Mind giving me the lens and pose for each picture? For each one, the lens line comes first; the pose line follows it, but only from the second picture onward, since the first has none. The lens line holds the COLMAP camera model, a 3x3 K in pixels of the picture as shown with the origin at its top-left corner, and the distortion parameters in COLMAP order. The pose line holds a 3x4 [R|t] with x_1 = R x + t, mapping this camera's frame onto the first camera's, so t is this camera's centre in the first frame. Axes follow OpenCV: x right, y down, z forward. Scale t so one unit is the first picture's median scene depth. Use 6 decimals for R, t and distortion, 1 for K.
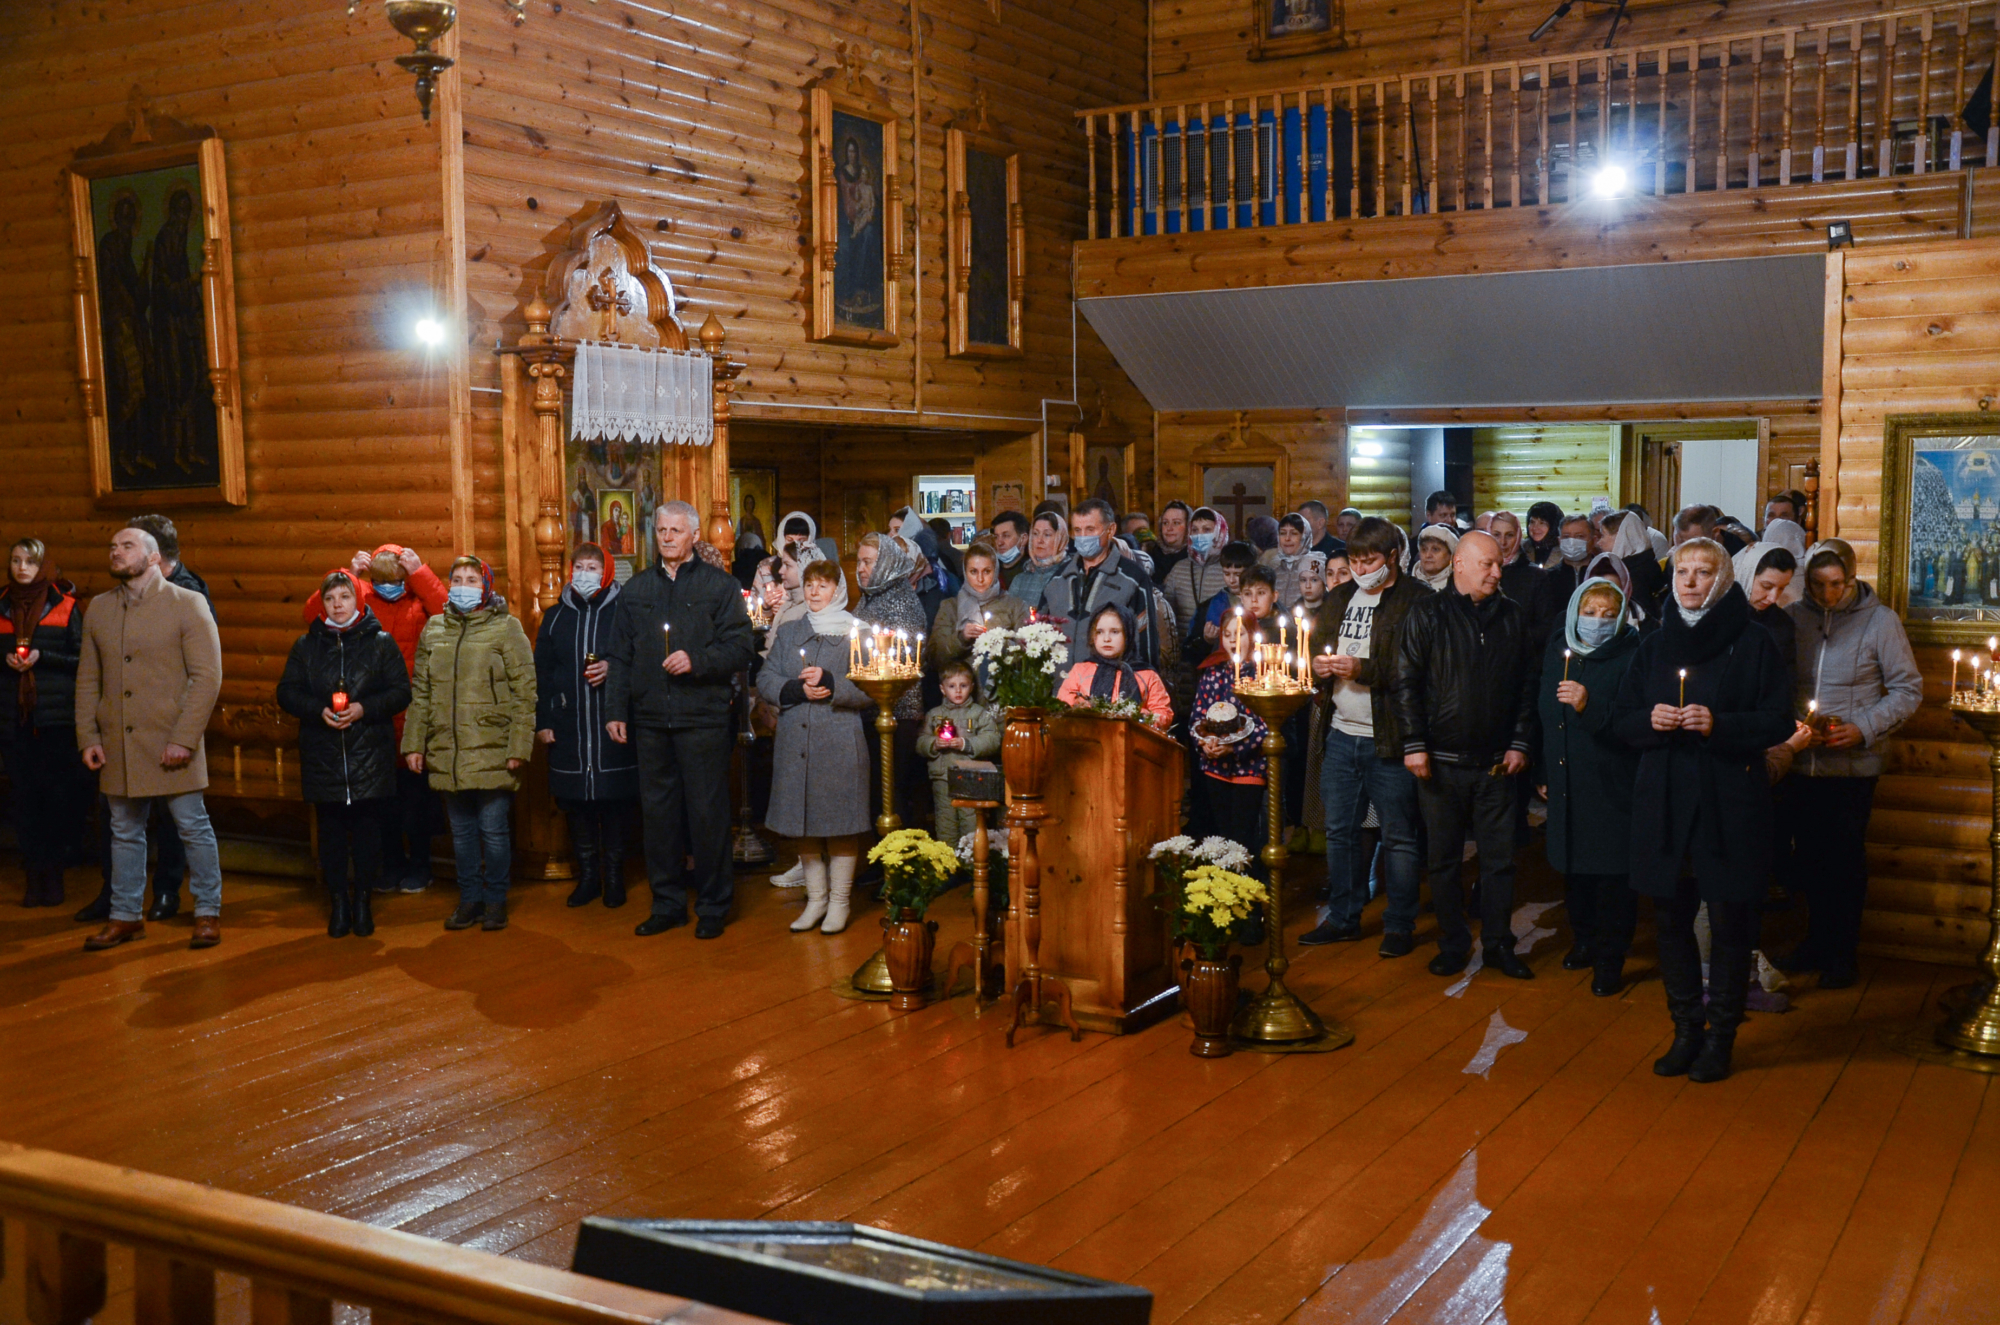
lens RADIAL K [[2049.9, 0, 999.8], [0, 2049.9, 665.7], [0, 0, 1]] dist [-0.001781, 0.000000]
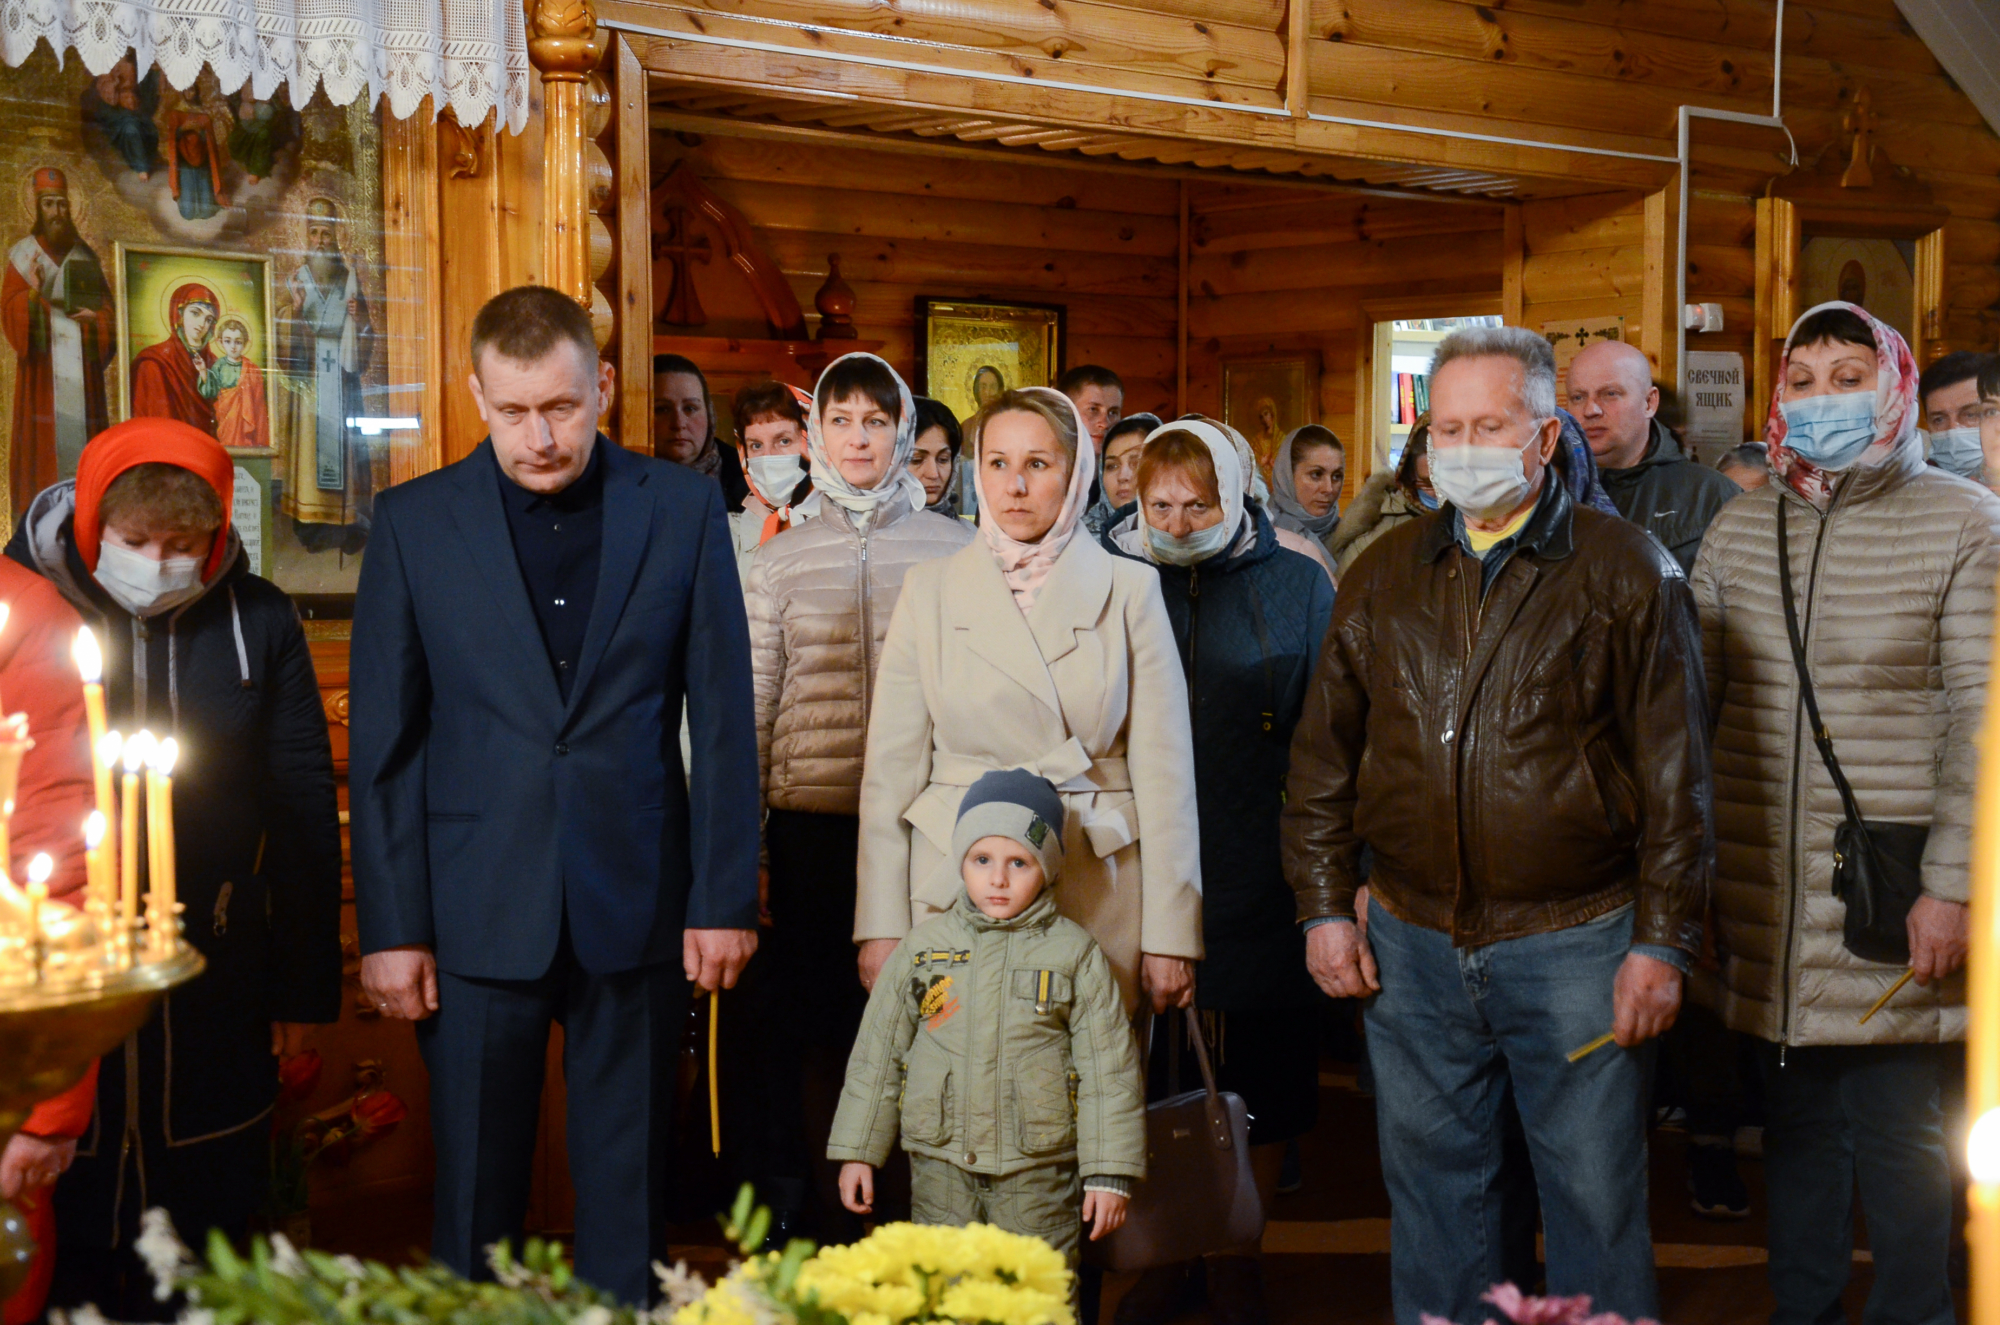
lens RADIAL K [[2992.6, 0, 999.5], [0, 2992.6, 658.5], [0, 0, 1]] dist [0.357935, 0.000000]
pose [[0.966842, 0.030013, -0.253607, 0.053348], [-0.033502, 0.999394, -0.009450, -0.015805], [0.253169, 0.017633, 0.967261, 0.444196]]
